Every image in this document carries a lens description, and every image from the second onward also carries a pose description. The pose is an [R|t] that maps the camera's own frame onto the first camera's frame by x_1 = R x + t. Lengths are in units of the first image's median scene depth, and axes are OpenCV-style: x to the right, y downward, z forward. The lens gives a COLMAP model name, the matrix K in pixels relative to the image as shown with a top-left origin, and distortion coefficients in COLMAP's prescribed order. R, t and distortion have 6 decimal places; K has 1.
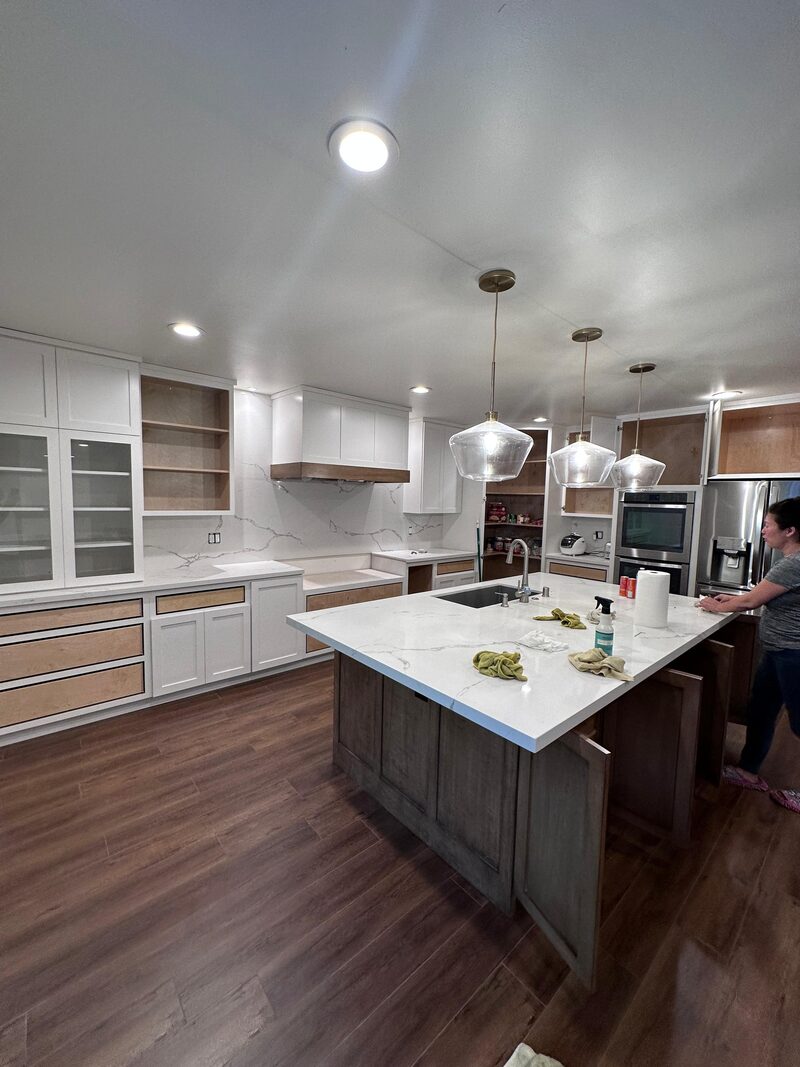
lens RADIAL K [[425.2, 0, 399.9], [0, 425.2, 530.4], [0, 0, 1]] dist [0.001188, -0.000354]
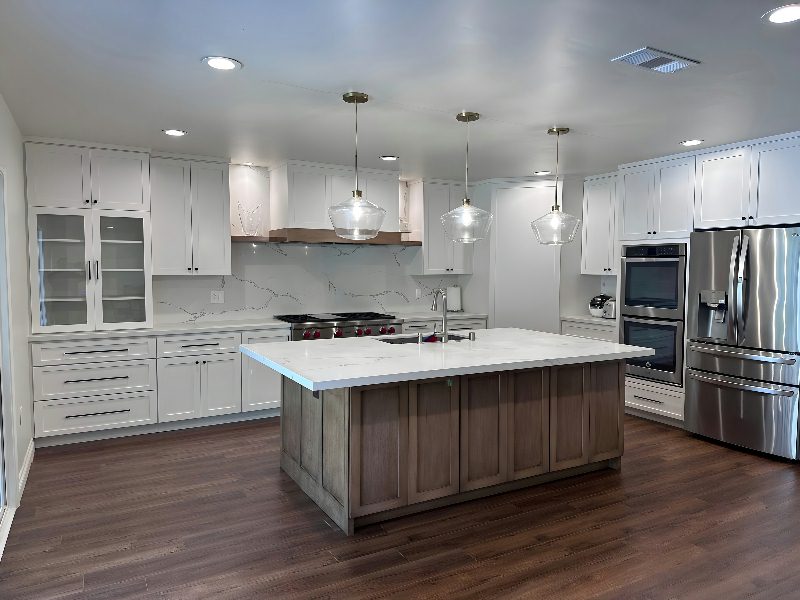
lens RADIAL K [[564.1, 0, 397.5], [0, 564.1, 296.8], [0, 0, 1]] dist [0.026297, -0.001210]
pose [[0.978248, -0.009684, -0.207210, 0.467034], [0.005221, 0.999743, -0.022077, 0.073415], [0.207371, 0.020515, 0.978047, -0.498795]]
